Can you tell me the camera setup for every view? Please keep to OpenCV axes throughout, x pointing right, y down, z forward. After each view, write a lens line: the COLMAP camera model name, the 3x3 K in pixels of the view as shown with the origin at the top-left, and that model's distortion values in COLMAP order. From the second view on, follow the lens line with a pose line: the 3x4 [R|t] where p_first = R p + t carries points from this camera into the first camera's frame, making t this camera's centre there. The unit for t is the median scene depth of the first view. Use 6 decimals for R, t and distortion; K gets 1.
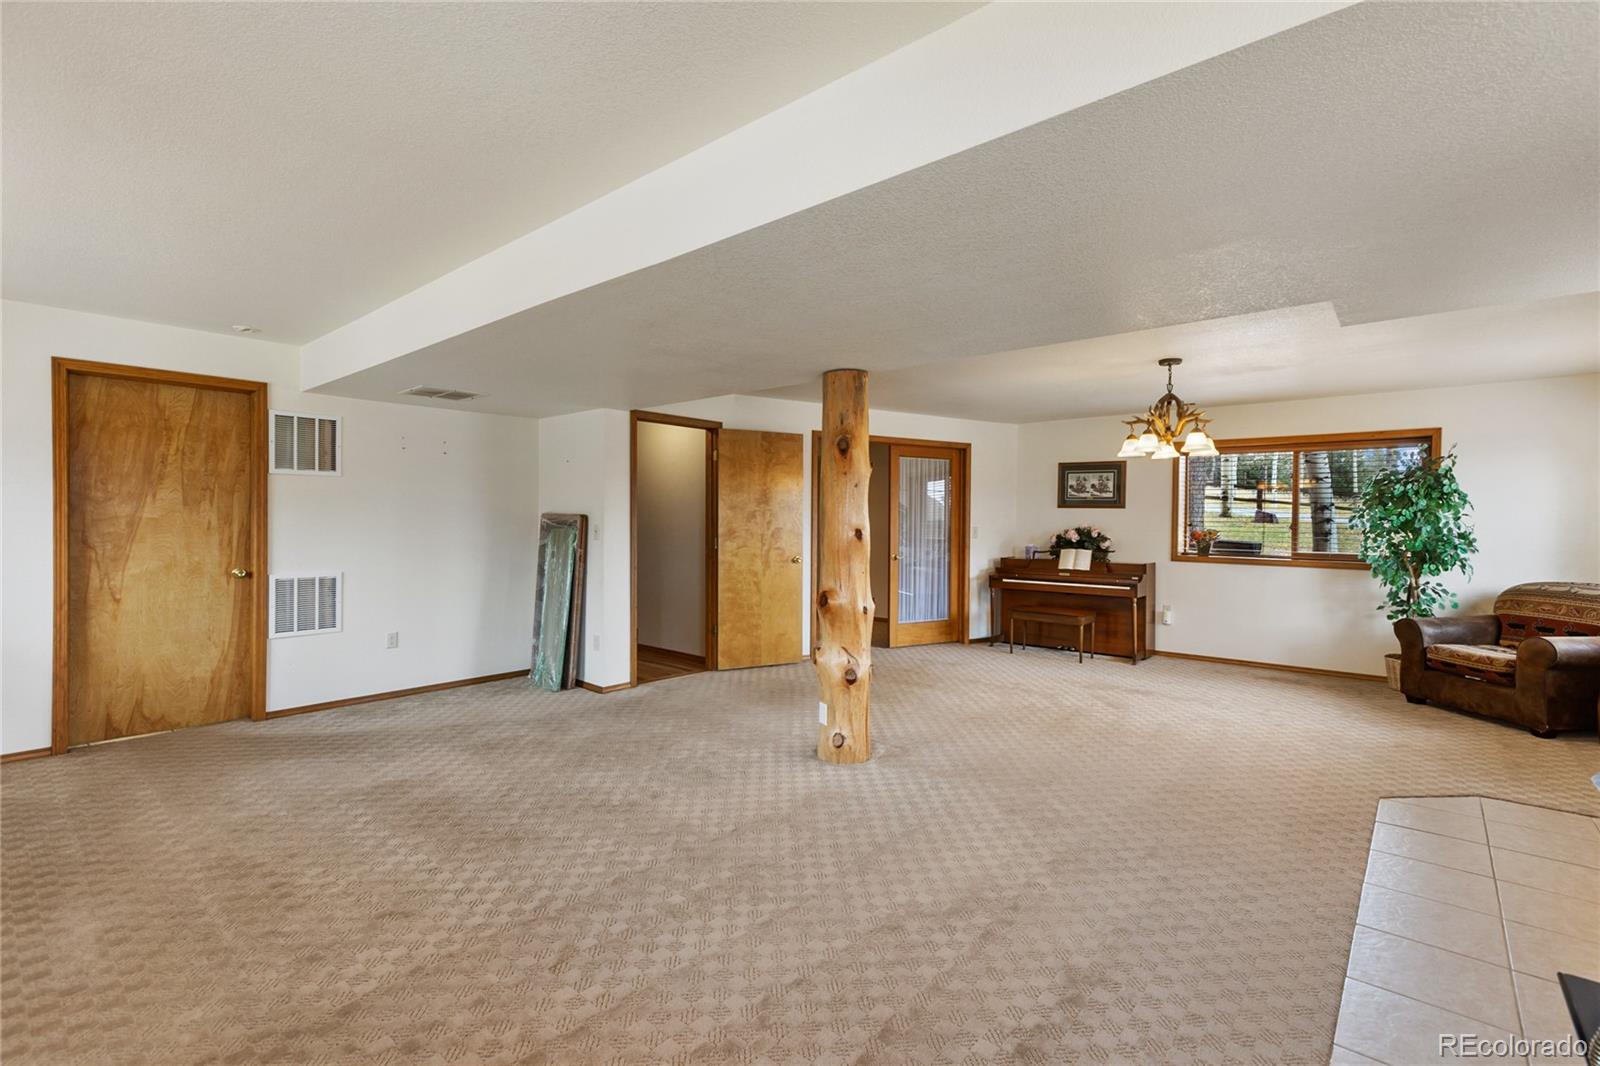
lens RADIAL K [[711.7, 0, 801.4], [0, 711.7, 526.7], [0, 0, 1]] dist [-0.001015, 0.000181]
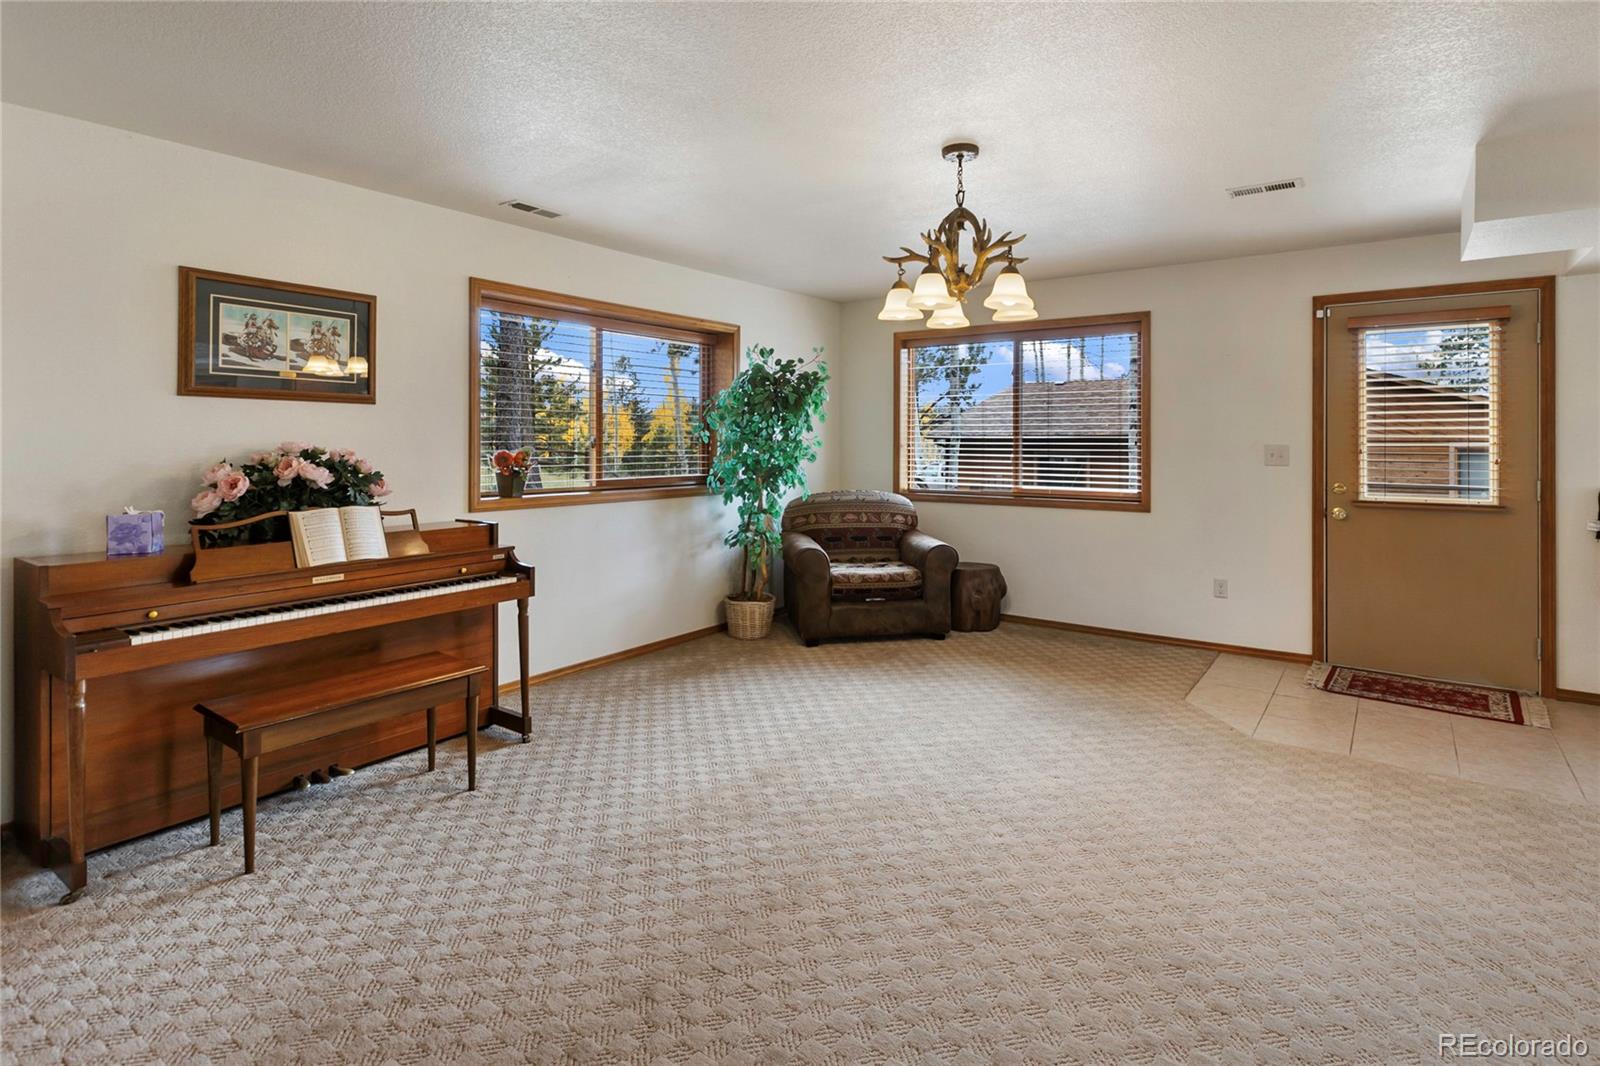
lens RADIAL K [[787.2, 0, 854.7], [0, 787.2, 444.3], [0, 0, 1]] dist [0.003216, -0.001266]
pose [[-0.104704, -0.016477, 0.994367, -0.063191], [0.005032, 0.999841, 0.017097, -0.008106], [-0.994491, 0.006793, -0.104604, 0.772979]]
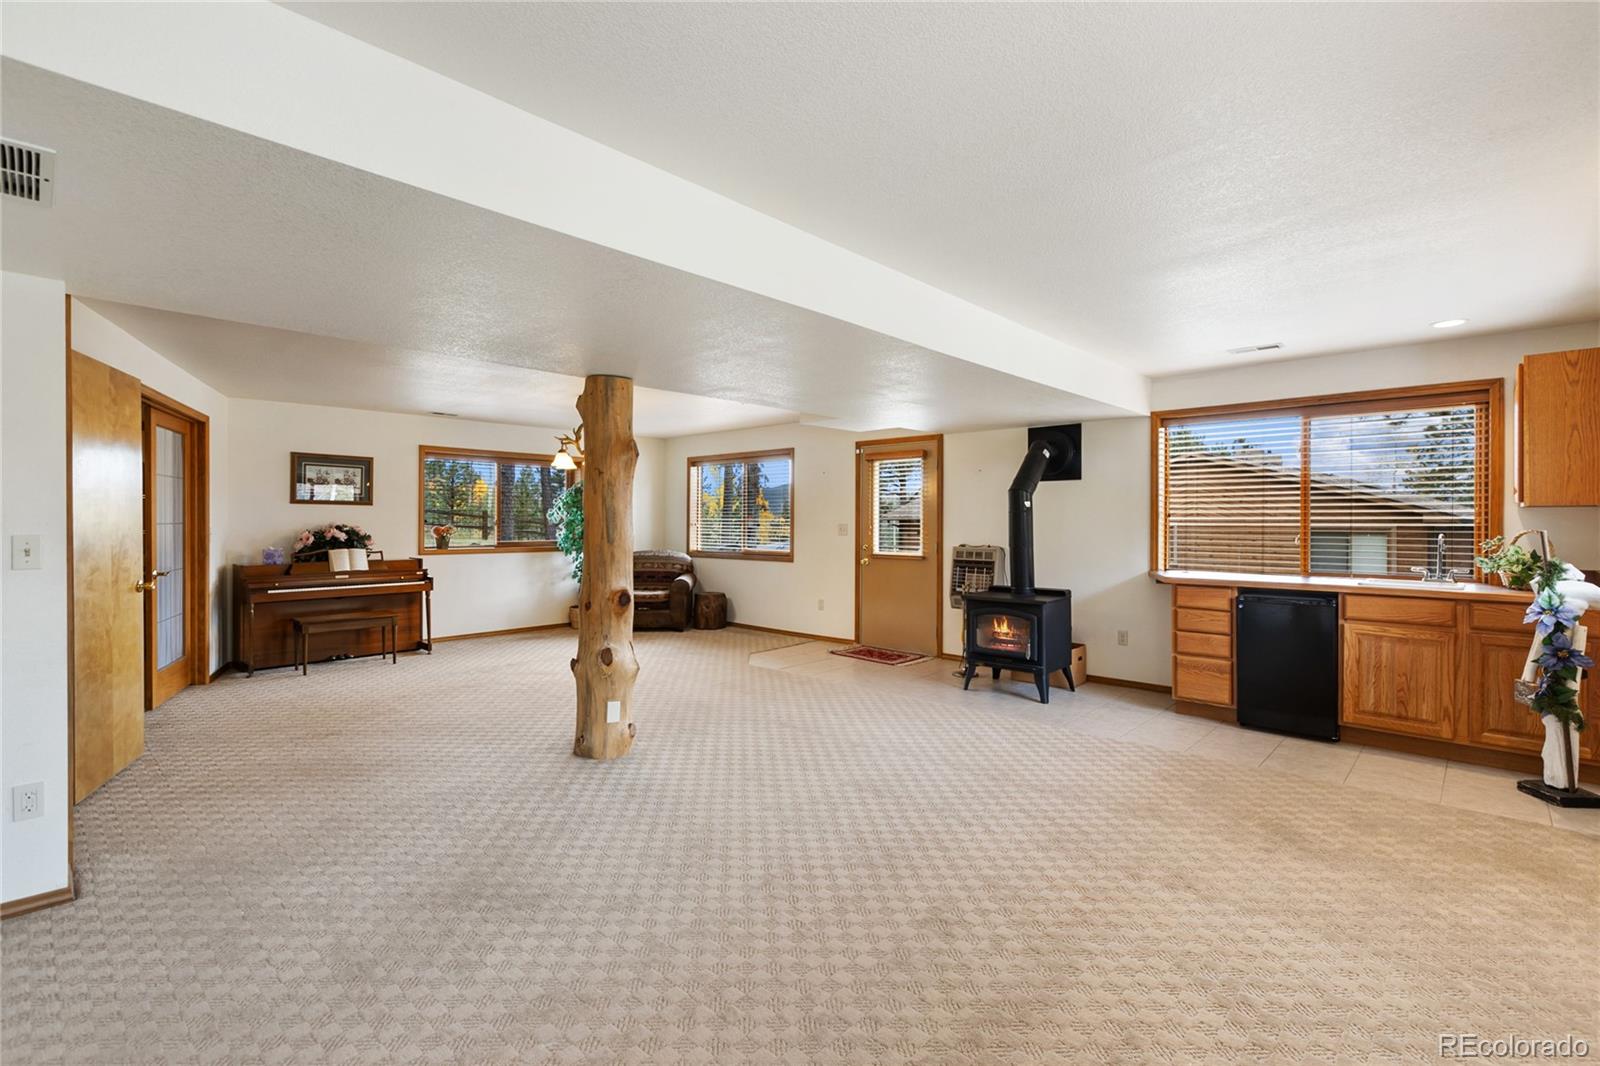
lens RADIAL K [[711.7, 0, 797.7], [0, 711.7, 525.6], [0, 0, 1]] dist [-0.001015, 0.000181]
pose [[0.052159, -0.016772, 0.998498, -0.516682], [0.006965, 0.999841, 0.016430, -0.010070], [-0.998614, 0.006098, 0.052268, 0.365021]]
